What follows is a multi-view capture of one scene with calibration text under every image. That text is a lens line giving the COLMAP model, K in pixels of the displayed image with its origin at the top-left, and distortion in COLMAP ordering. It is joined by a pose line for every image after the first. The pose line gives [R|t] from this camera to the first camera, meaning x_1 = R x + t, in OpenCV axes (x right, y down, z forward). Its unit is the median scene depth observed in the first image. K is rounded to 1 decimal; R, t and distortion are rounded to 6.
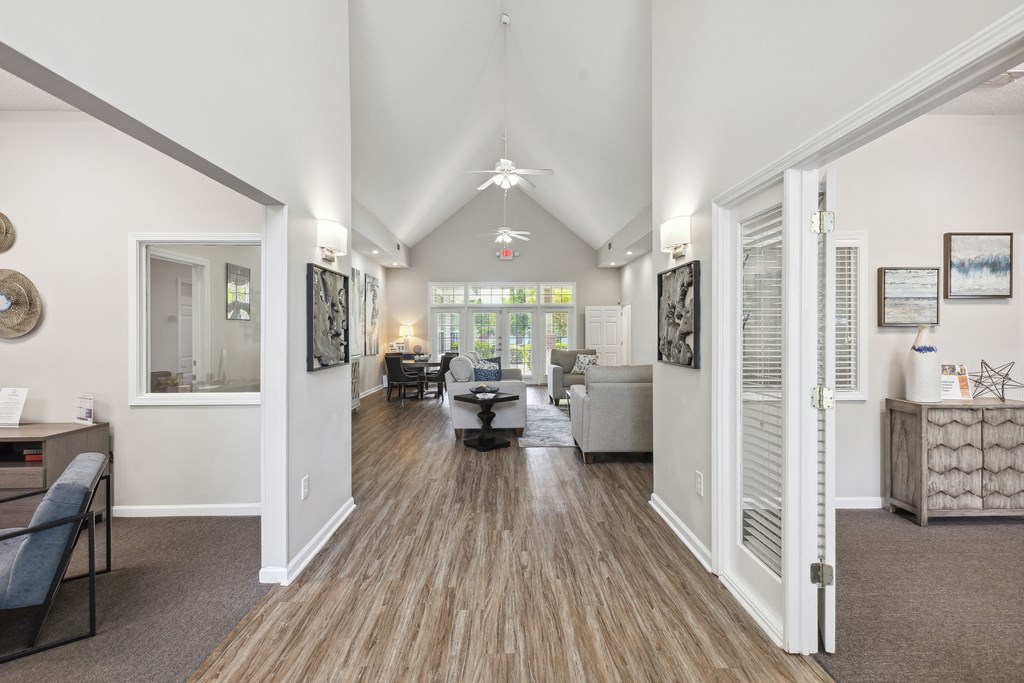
lens RADIAL K [[465.9, 0, 513.4], [0, 465.9, 337.5], [0, 0, 1]] dist [0.001065, 0.001018]
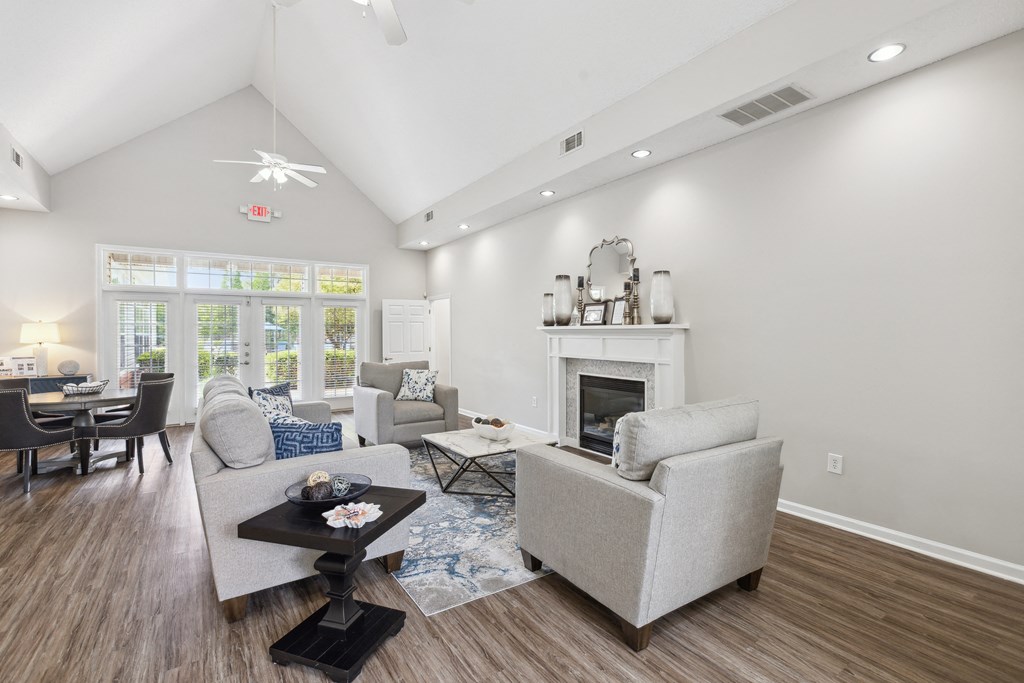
lens RADIAL K [[465.9, 0, 510.0], [0, 465.9, 334.3], [0, 0, 1]] dist [0.001065, 0.001018]
pose [[0.845301, -0.001614, 0.534287, -0.072641], [0.008027, 0.999921, -0.009679, -0.004326], [-0.534230, 0.012470, 0.845247, 0.313834]]
